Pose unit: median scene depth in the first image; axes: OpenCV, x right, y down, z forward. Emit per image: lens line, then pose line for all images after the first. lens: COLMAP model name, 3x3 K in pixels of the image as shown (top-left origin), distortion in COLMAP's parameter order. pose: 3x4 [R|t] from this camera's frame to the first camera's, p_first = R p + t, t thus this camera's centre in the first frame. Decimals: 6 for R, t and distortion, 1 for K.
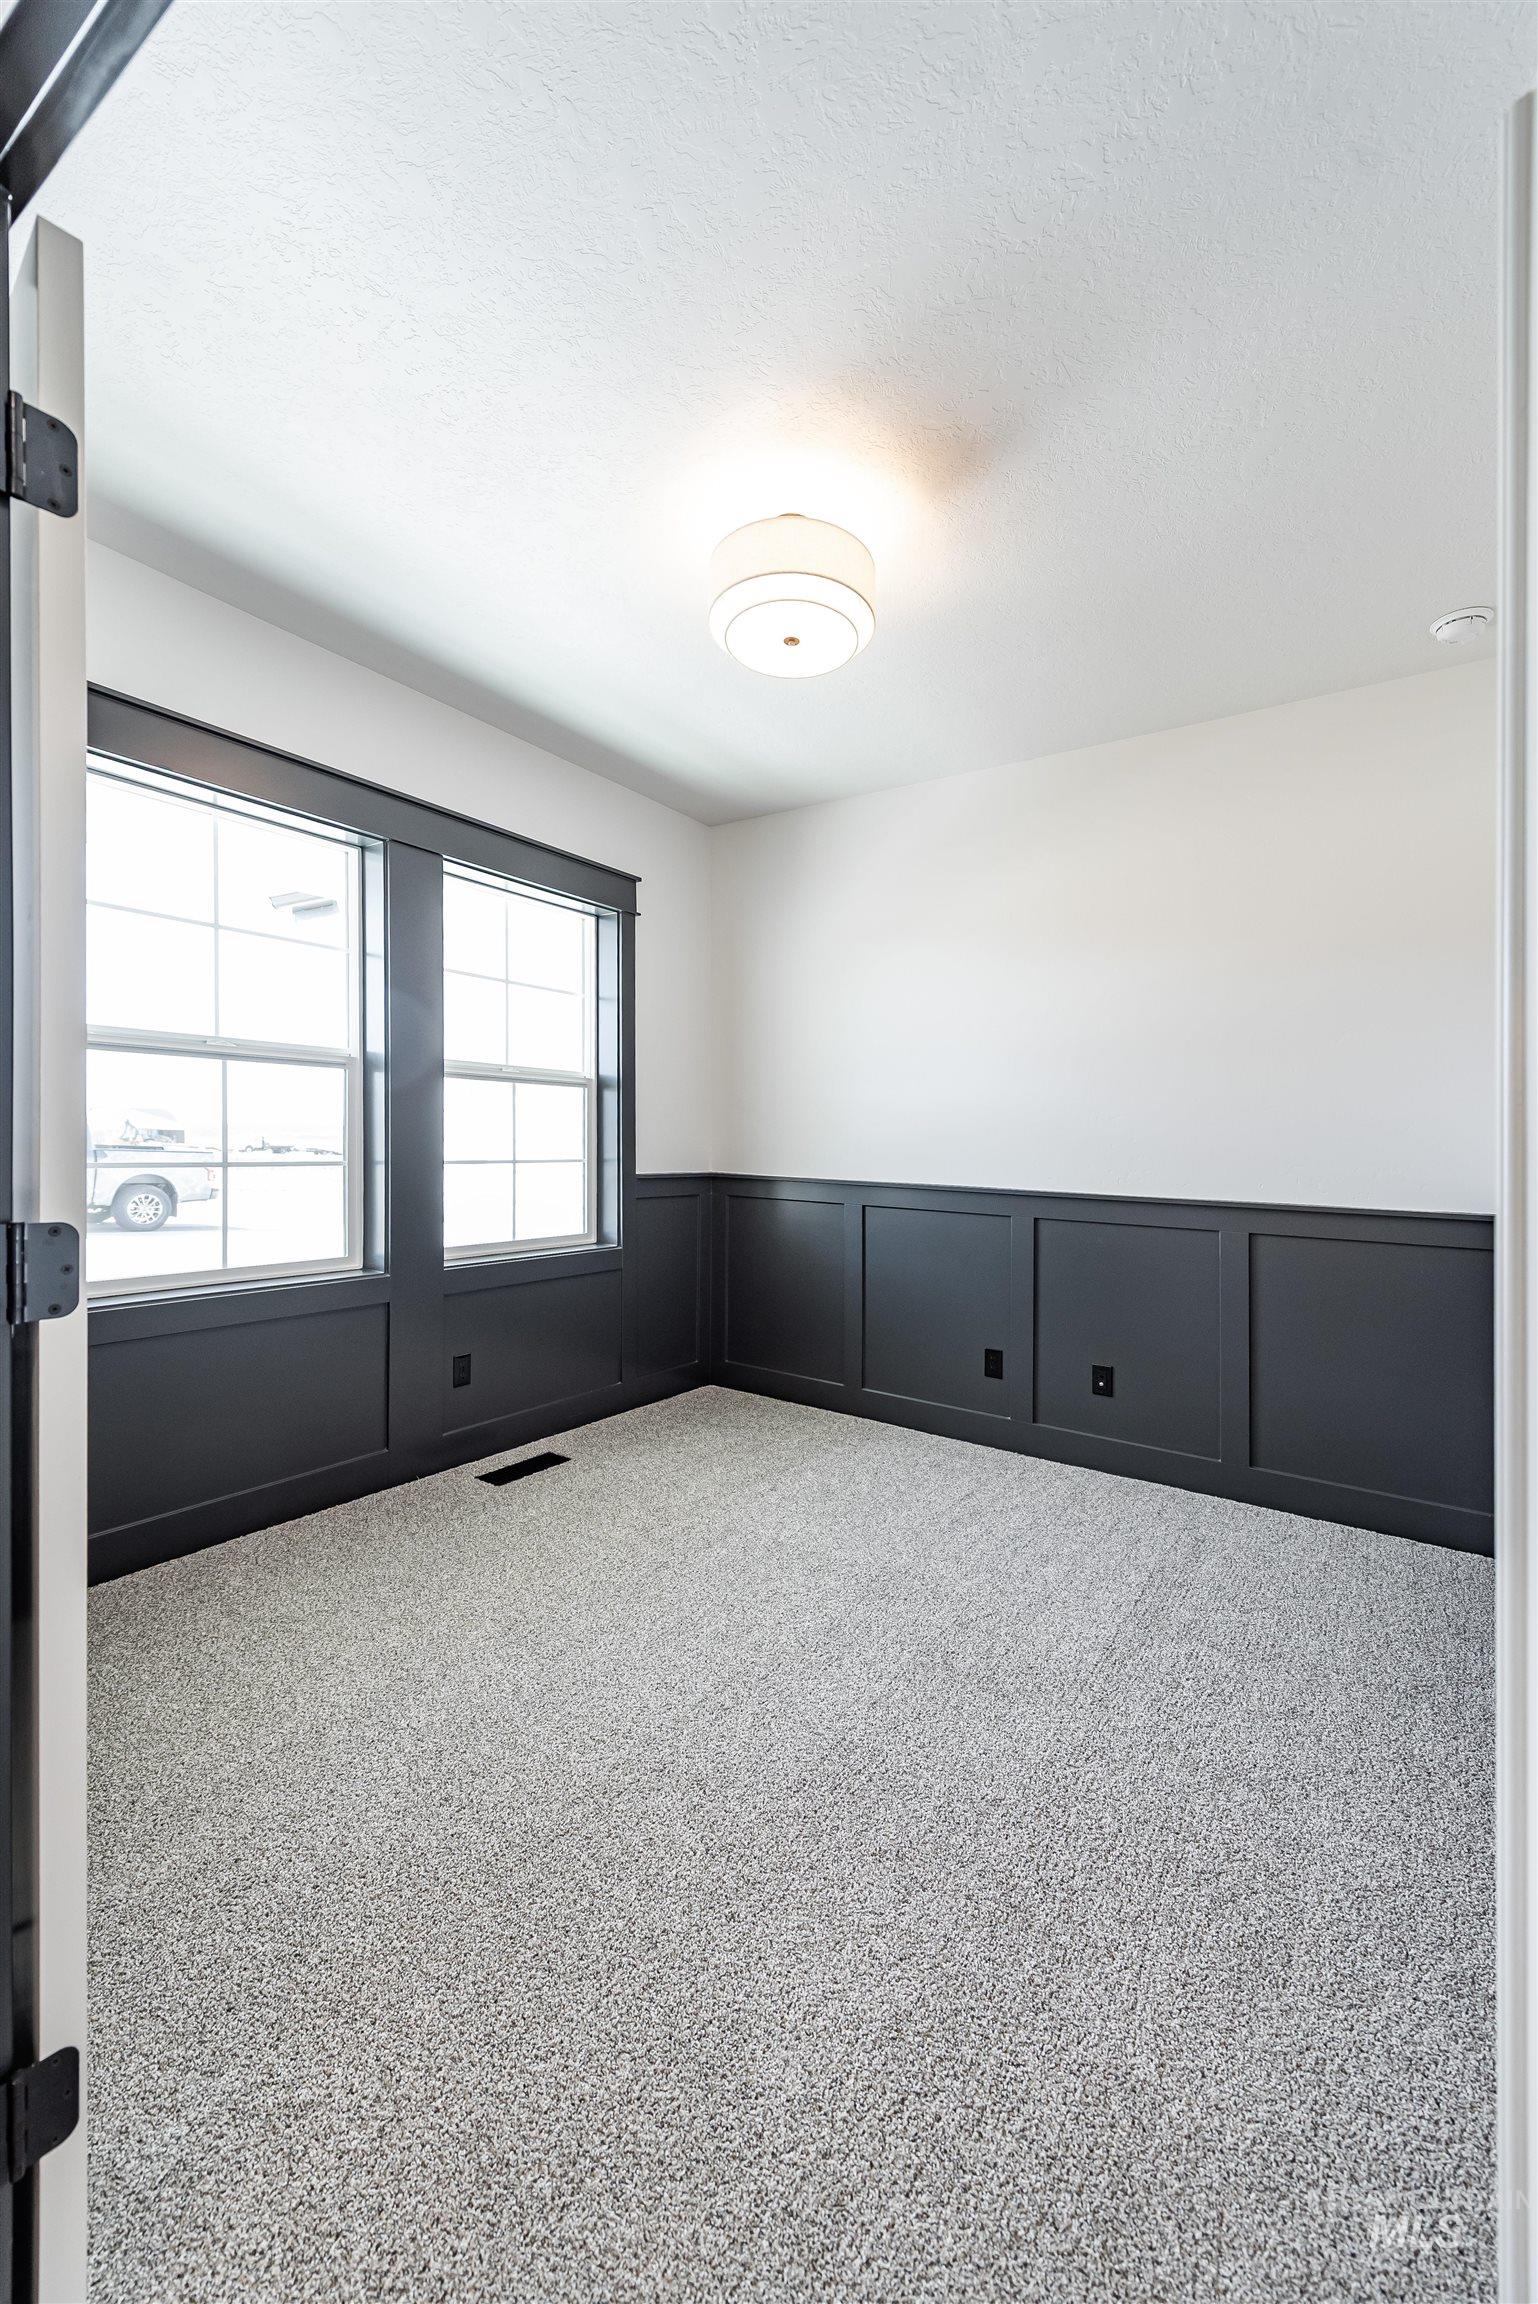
lens RADIAL K [[932.6, 0, 769.0], [0, 932.6, 1152.0], [0, 0, 1]] dist [-0.000448, -0.000282]
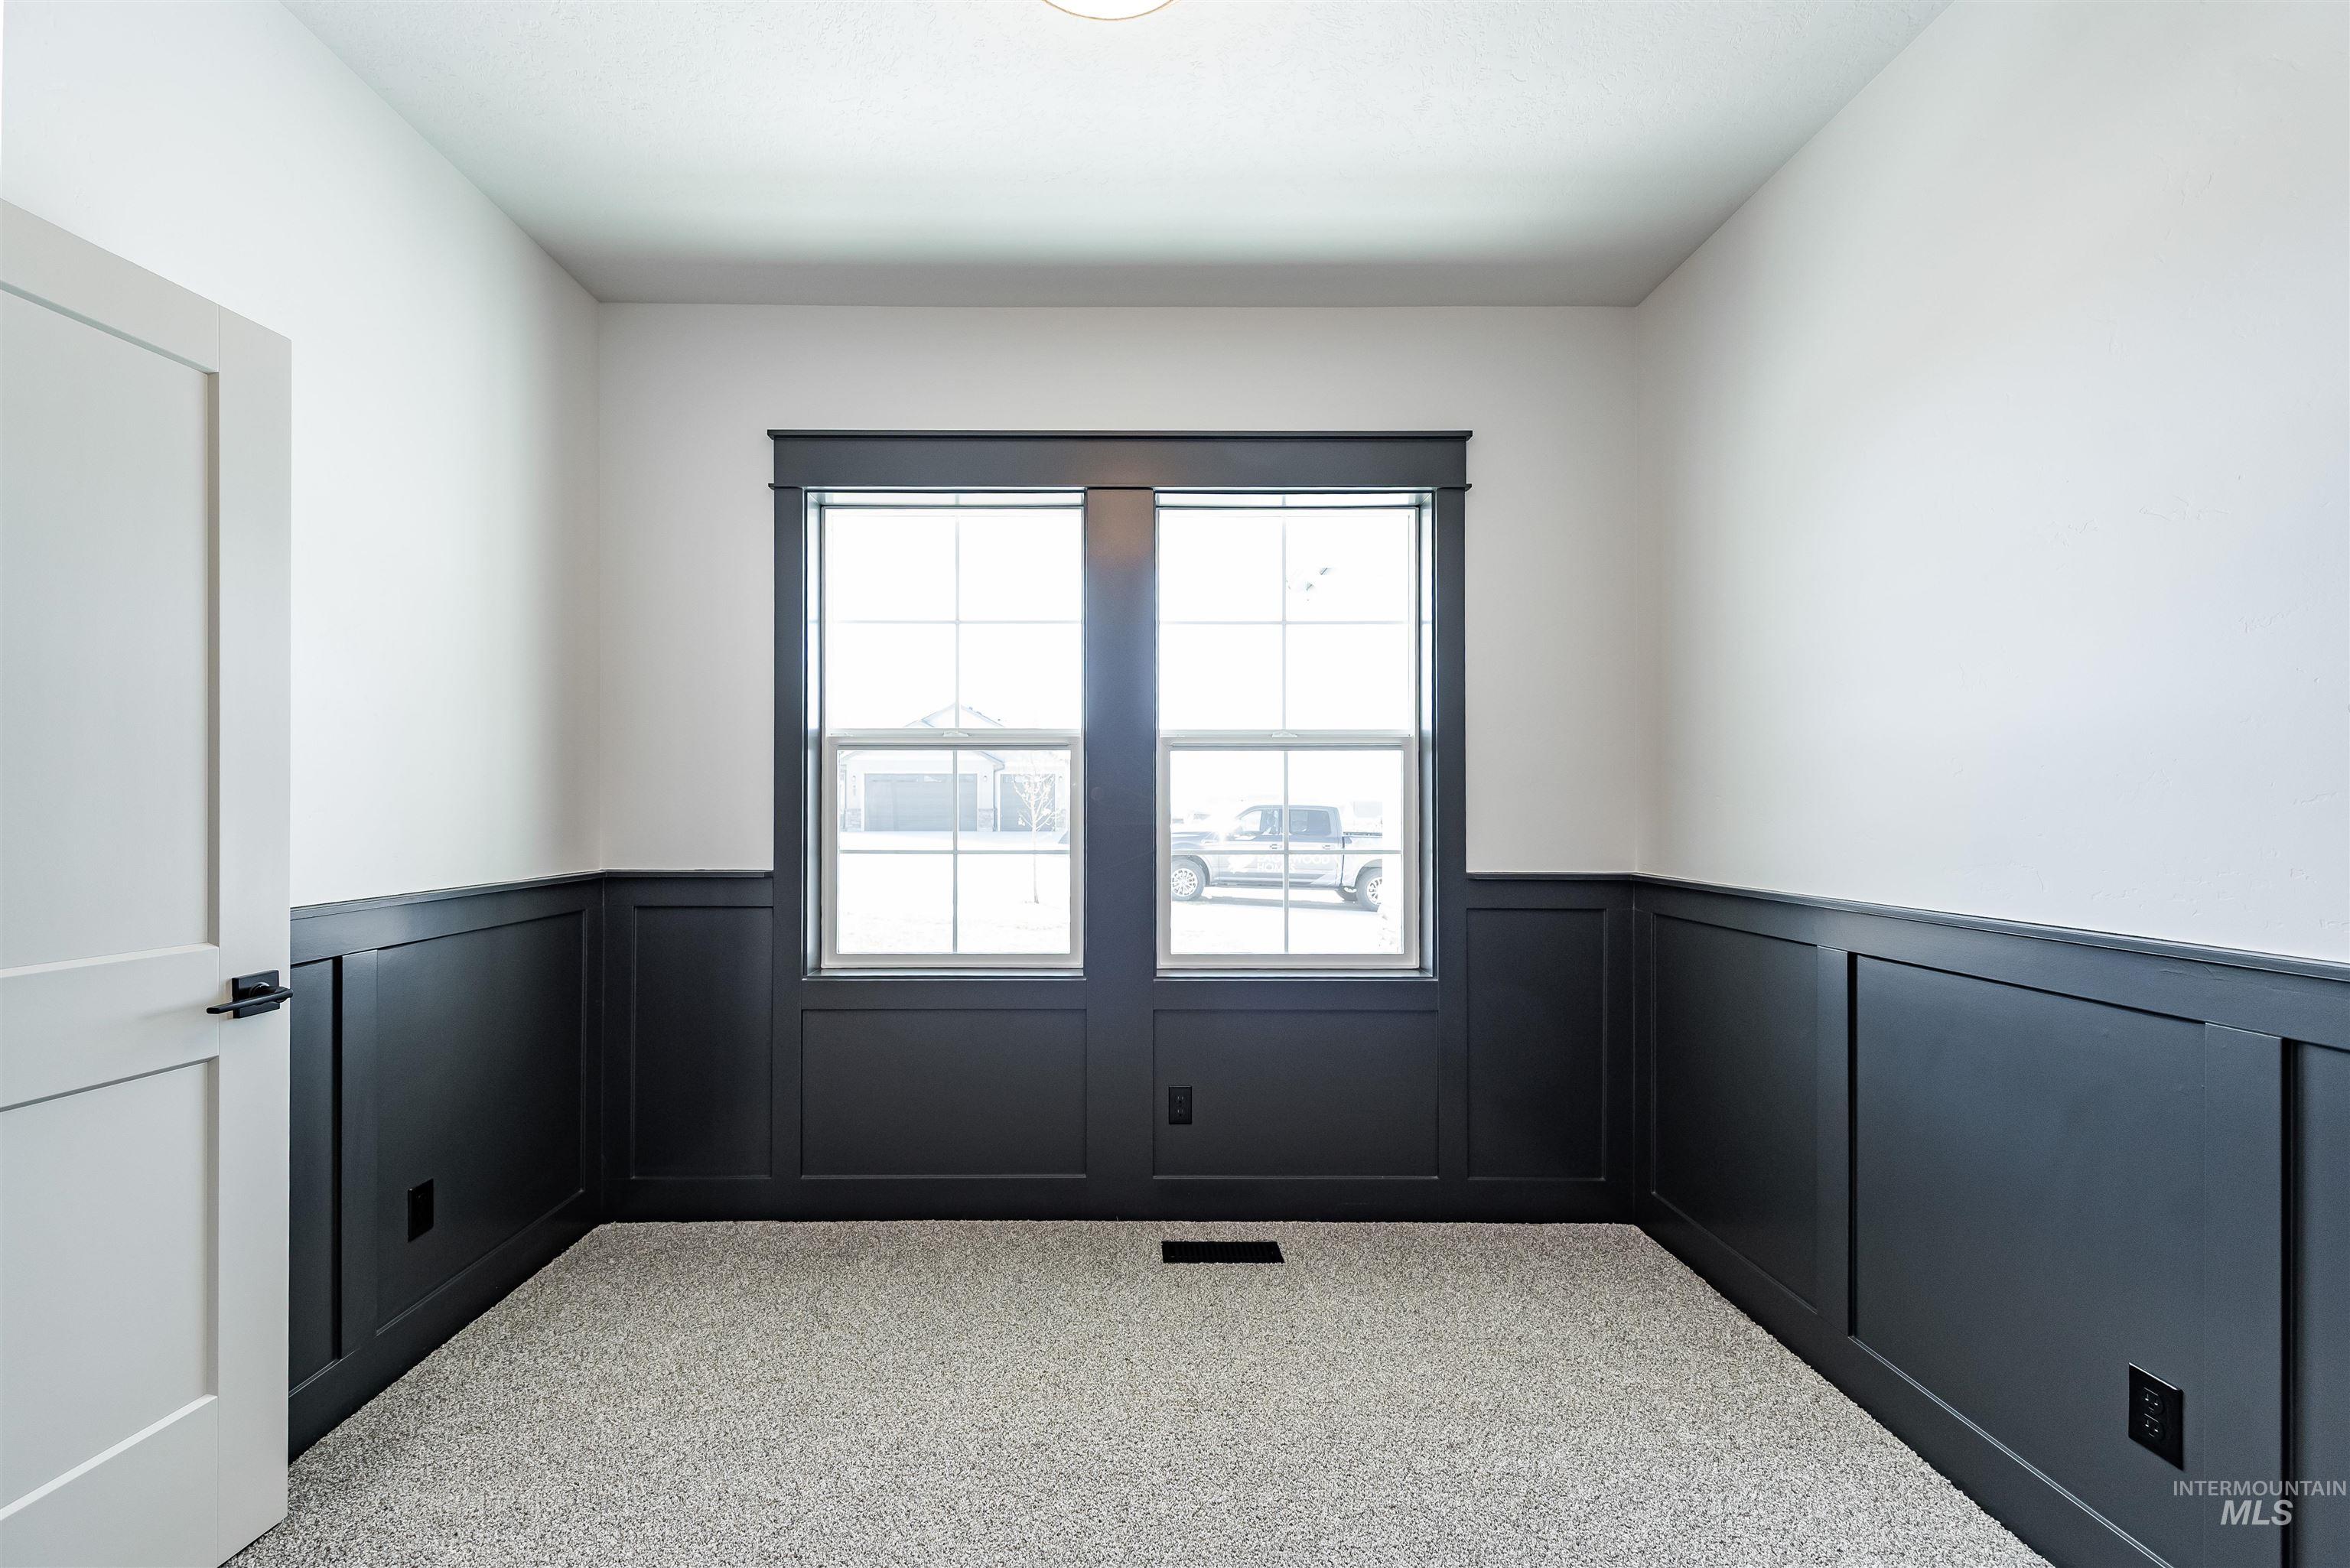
lens RADIAL K [[951.1, 0, 1169.8], [0, 951.1, 835.9], [0, 0, 1]] dist [-0.000448, -0.000282]
pose [[0.569975, -0.004006, -0.821652, 0.321080], [-0.000441, 0.999986, -0.005181, 0.000761], [0.821662, 0.003316, 0.569965, 0.464289]]
